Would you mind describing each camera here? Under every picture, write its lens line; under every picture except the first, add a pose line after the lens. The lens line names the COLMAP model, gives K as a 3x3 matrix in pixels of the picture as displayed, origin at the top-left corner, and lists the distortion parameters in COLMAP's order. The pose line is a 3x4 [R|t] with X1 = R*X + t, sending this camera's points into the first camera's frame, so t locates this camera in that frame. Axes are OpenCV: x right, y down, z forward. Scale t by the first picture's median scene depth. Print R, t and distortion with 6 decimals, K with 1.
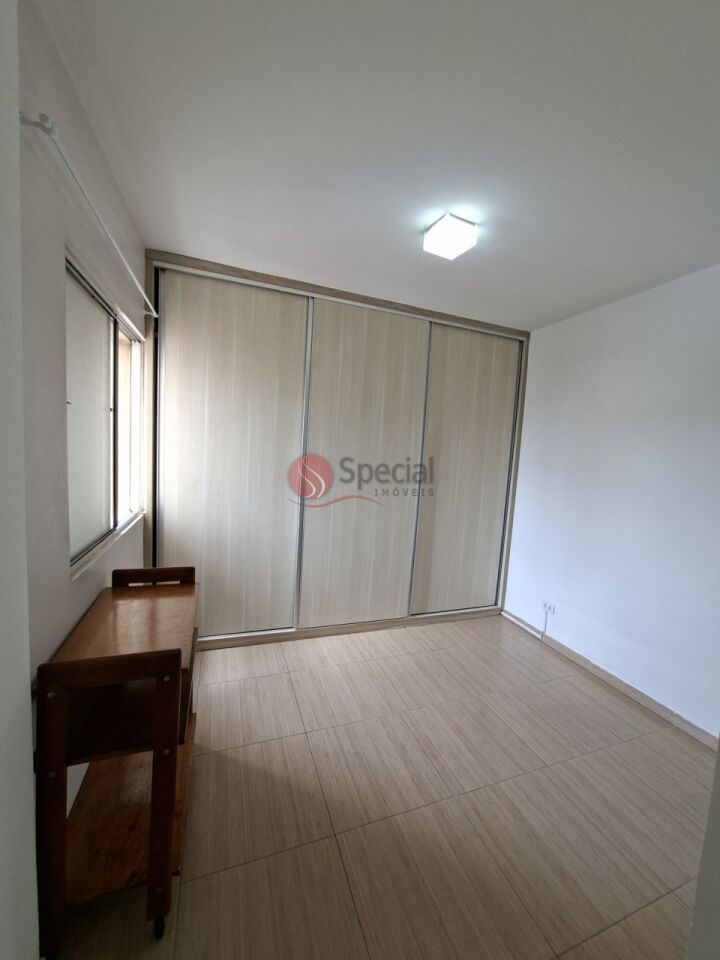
lens RADIAL K [[378.6, 0, 358.2], [0, 378.6, 481.3], [0, 0, 1]] dist [-0.007339, 0.002200]
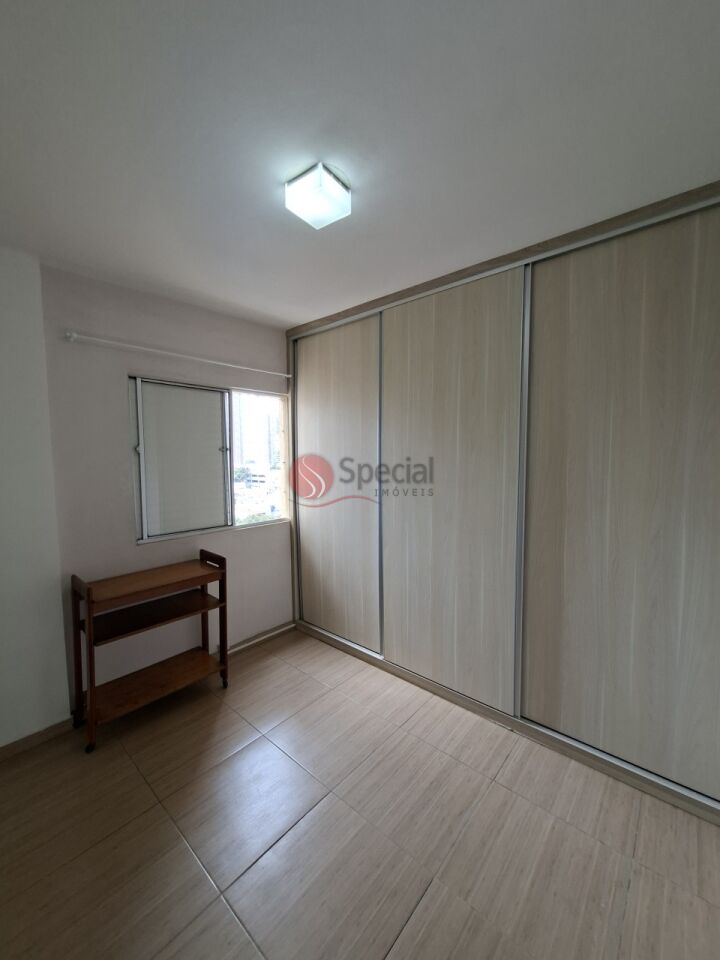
lens RADIAL K [[378.6, 0, 354.9], [0, 378.6, 475.5], [0, 0, 1]] dist [-0.007339, 0.002200]
pose [[0.473156, -0.014809, -0.880854, 0.633565], [-0.039351, 0.998506, -0.037925, -0.025099], [0.880100, 0.052607, 0.471866, 0.464719]]
